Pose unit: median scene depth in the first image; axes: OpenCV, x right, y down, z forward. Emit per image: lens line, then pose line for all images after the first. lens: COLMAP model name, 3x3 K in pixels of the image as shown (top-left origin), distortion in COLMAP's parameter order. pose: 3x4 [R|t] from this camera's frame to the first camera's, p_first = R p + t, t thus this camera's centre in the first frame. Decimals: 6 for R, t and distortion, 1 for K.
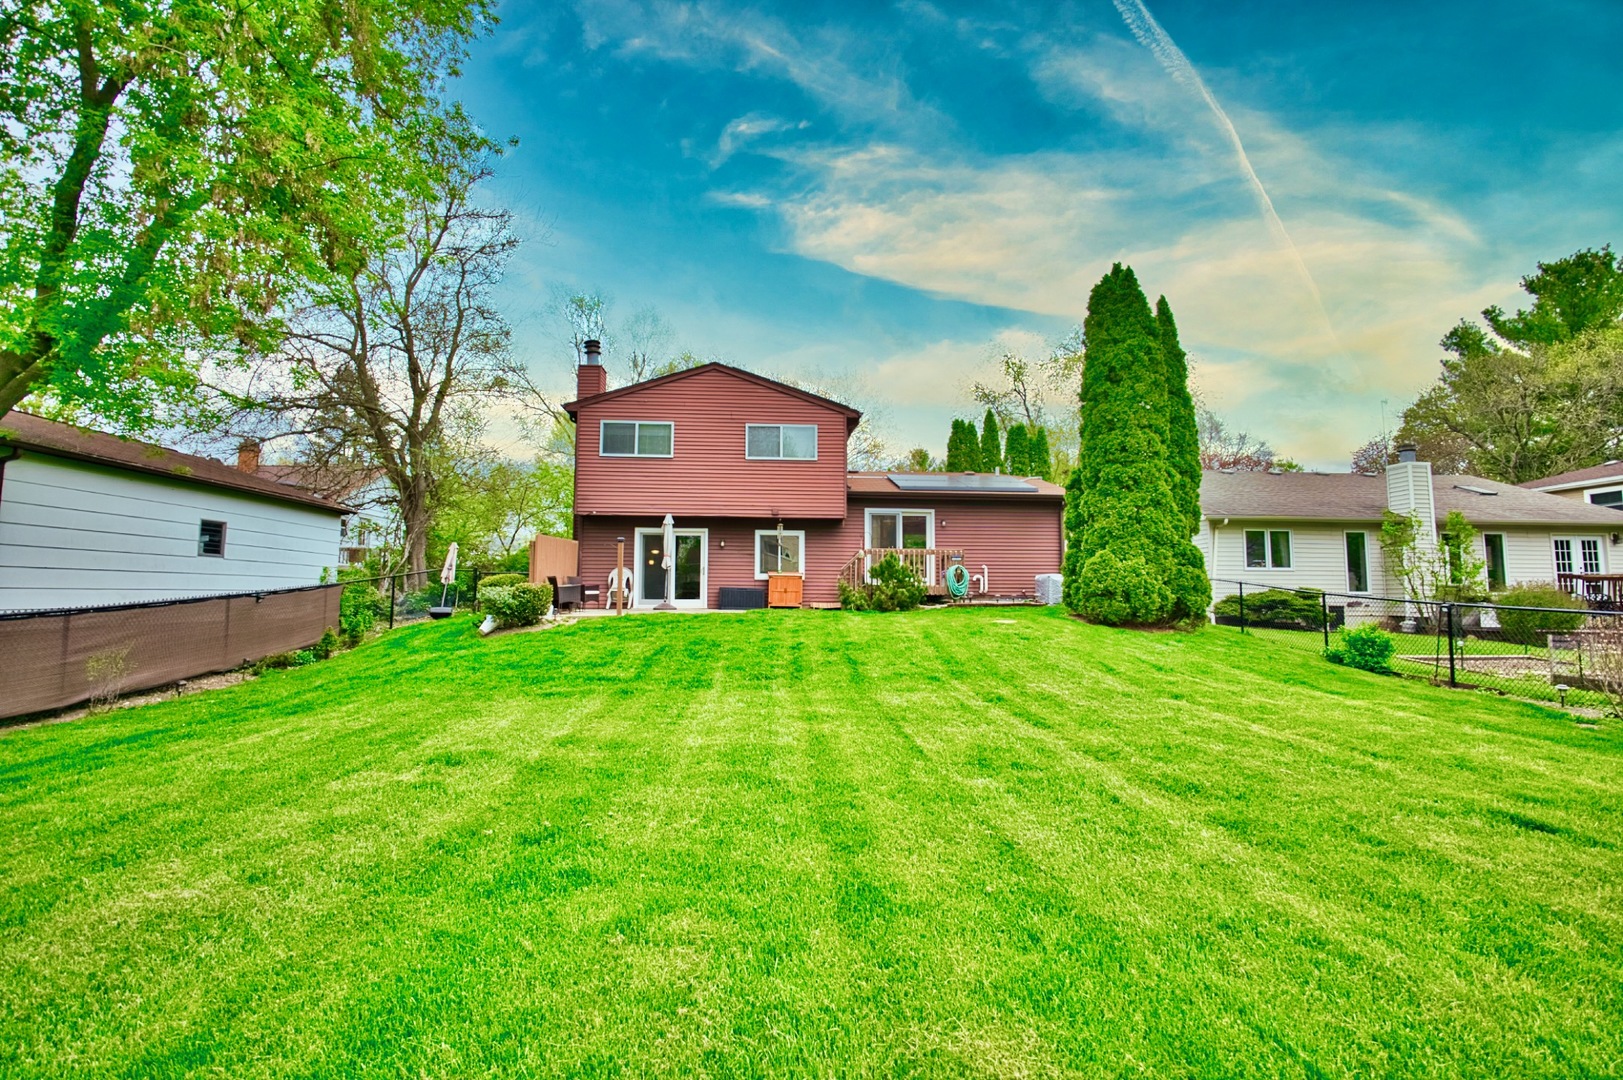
lens RADIAL K [[703.8, 0, 811.5], [0, 703.8, 540.0], [0, 0, 1]] dist [-0.025282, 0.006540]
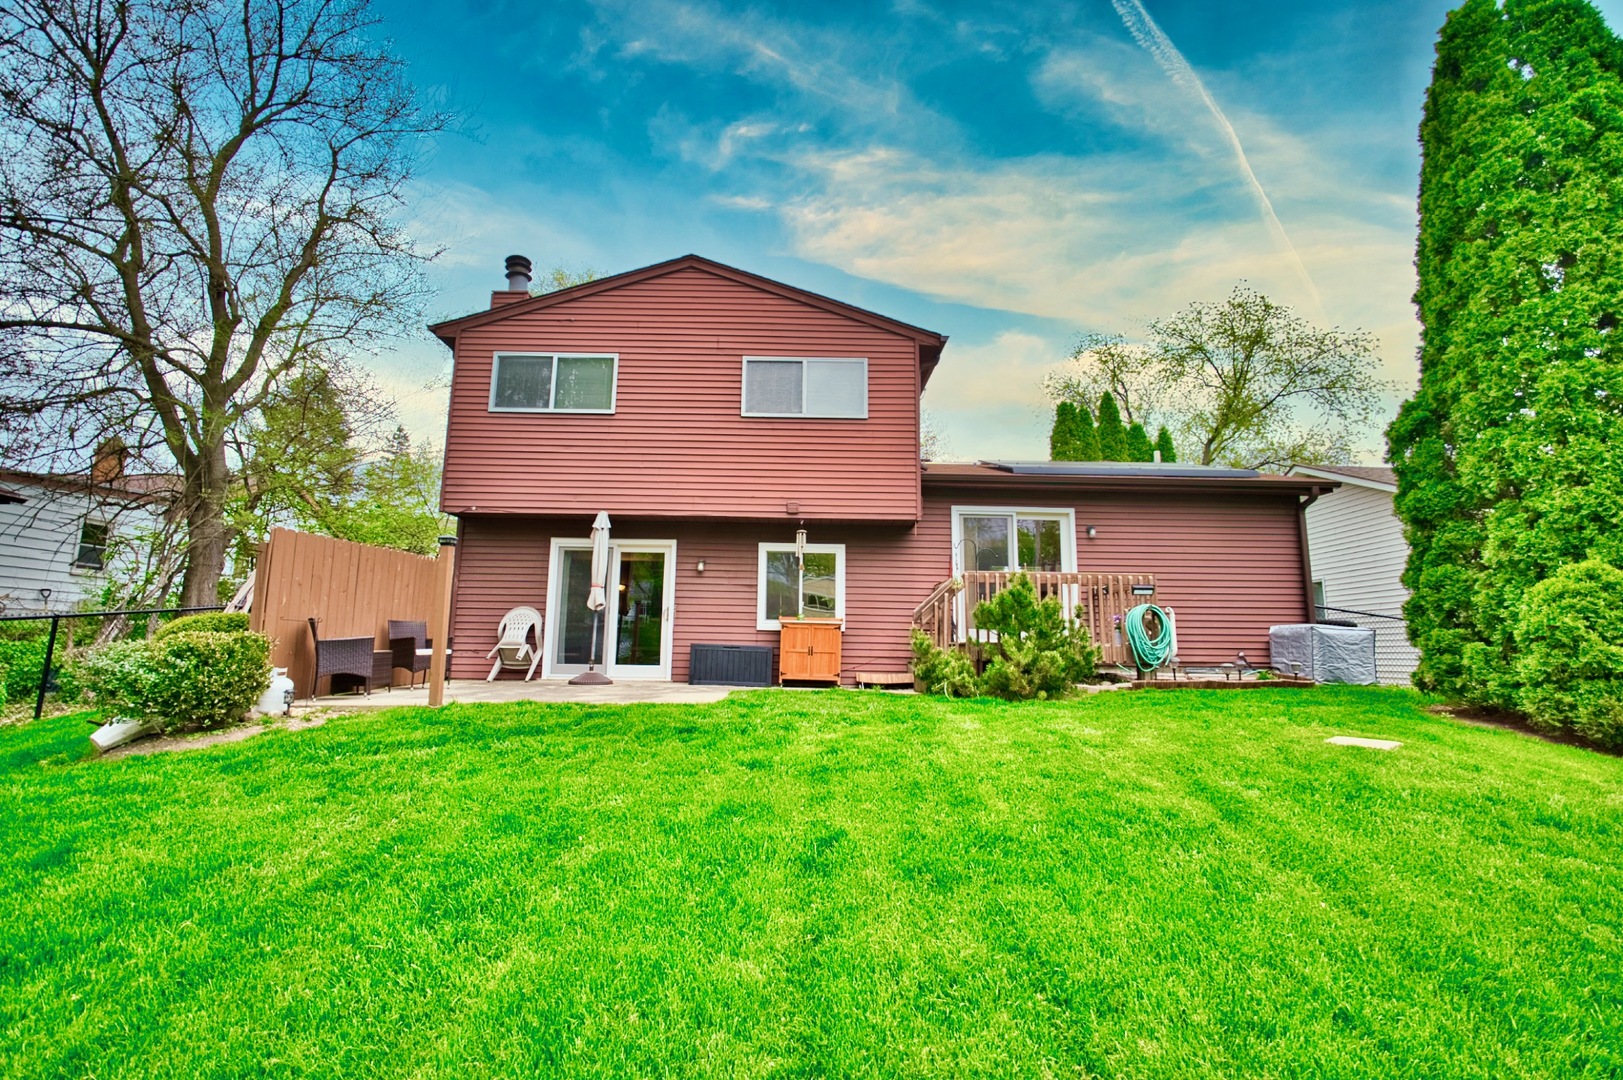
lens RADIAL K [[703.8, 0, 811.5], [0, 703.8, 540.0], [0, 0, 1]] dist [-0.025282, 0.006540]
pose [[0.998316, 0.000238, -0.058011, -0.004463], [-0.004530, 0.997258, -0.073865, 0.025807], [0.057835, 0.074003, 0.995580, 0.443068]]
